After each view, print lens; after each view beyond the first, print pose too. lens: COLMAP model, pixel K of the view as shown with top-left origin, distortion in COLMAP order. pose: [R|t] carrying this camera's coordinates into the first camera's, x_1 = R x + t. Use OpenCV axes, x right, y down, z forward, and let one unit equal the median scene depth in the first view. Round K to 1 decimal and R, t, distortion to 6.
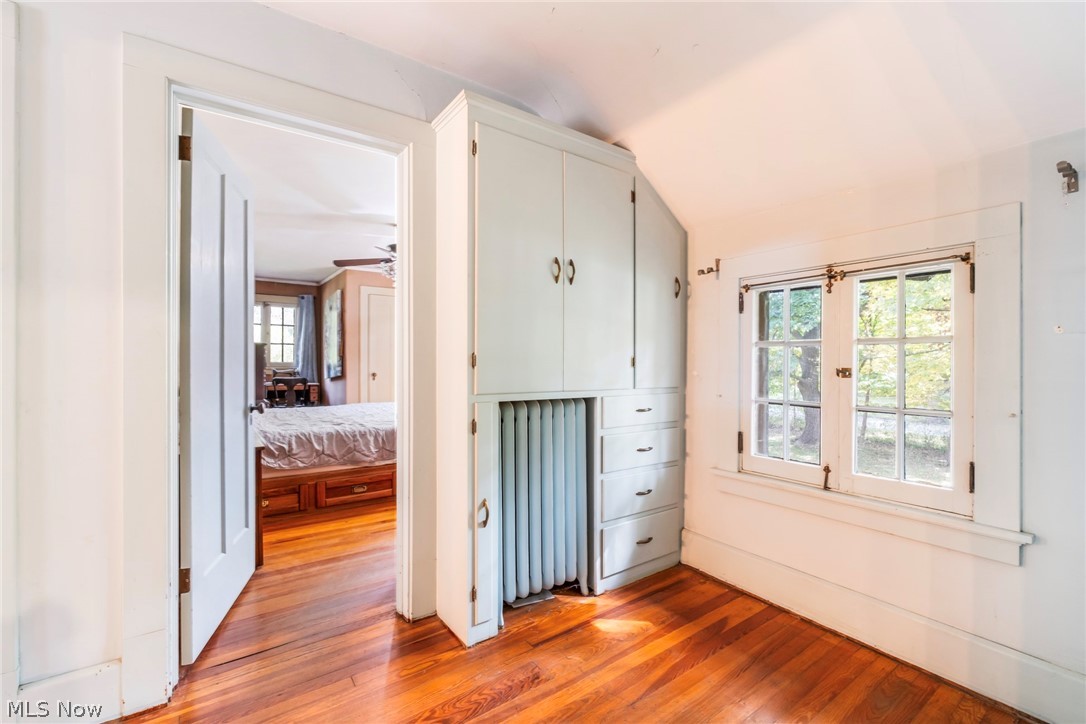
lens RADIAL K [[465.4, 0, 568.7], [0, 465.4, 359.3], [0, 0, 1]] dist [0.003346, -0.002491]
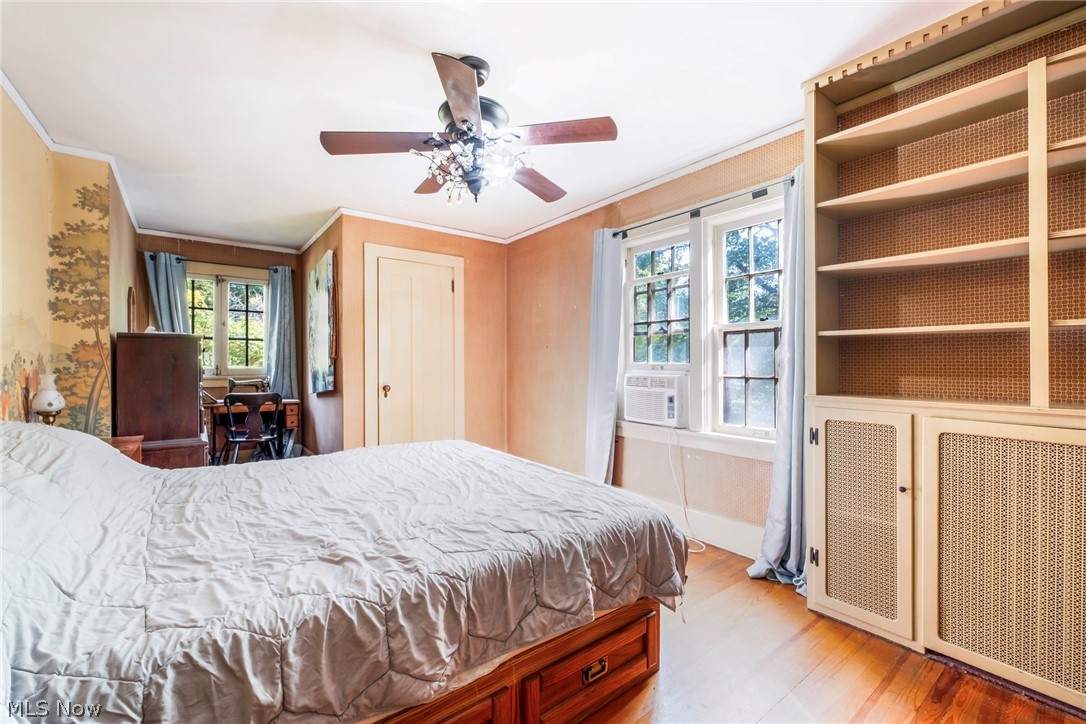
lens RADIAL K [[465.4, 0, 542.4], [0, 465.4, 366.4], [0, 0, 1]] dist [0.003346, -0.002491]
pose [[0.999672, 0.000459, -0.025599, -0.194649], [-0.000179, 0.999940, 0.010932, -0.002747], [0.025603, -0.010924, 0.999613, 0.385928]]
